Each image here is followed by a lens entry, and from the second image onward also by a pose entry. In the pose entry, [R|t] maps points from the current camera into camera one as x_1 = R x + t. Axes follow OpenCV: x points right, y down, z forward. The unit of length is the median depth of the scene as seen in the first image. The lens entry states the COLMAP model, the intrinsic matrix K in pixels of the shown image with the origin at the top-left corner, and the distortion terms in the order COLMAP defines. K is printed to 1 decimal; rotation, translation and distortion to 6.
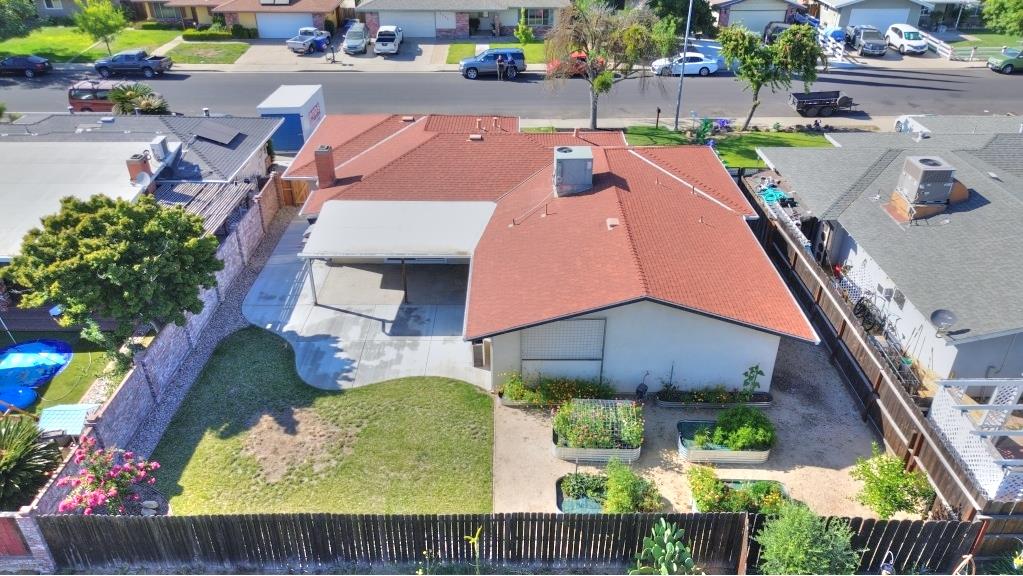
lens RADIAL K [[720.3, 0, 511.5], [0, 720.3, 288.0], [0, 0, 1]] dist [0.083192, -0.178340]
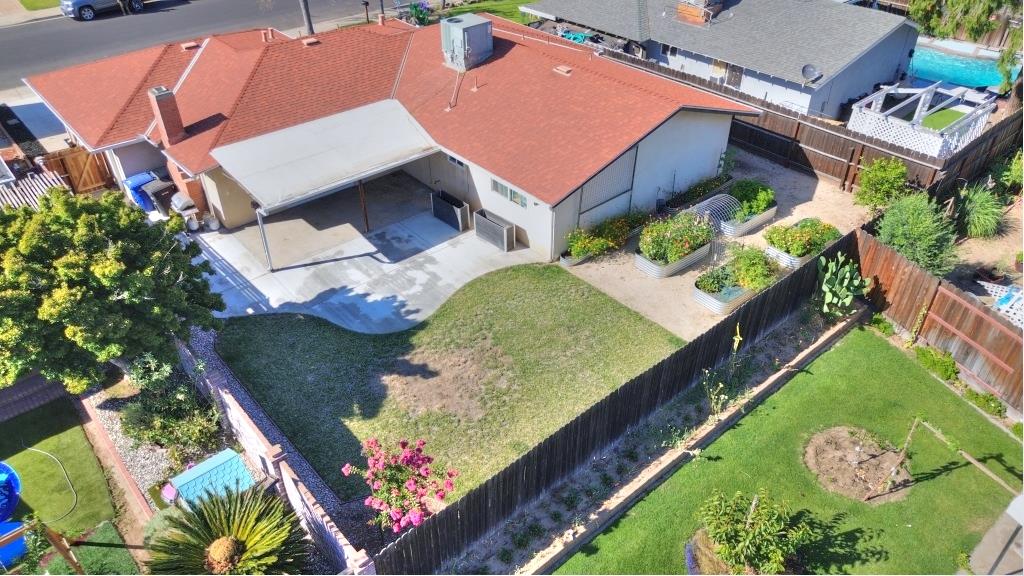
lens RADIAL K [[725.3, 0, 512.0], [0, 725.3, 288.0], [0, 0, 1]] dist [0.053033, -0.062804]
pose [[0.754801, -0.386265, 0.530165, -0.582003], [0.340054, 0.921567, 0.187291, -0.024416], [-0.560927, 0.038918, 0.826950, 0.200756]]
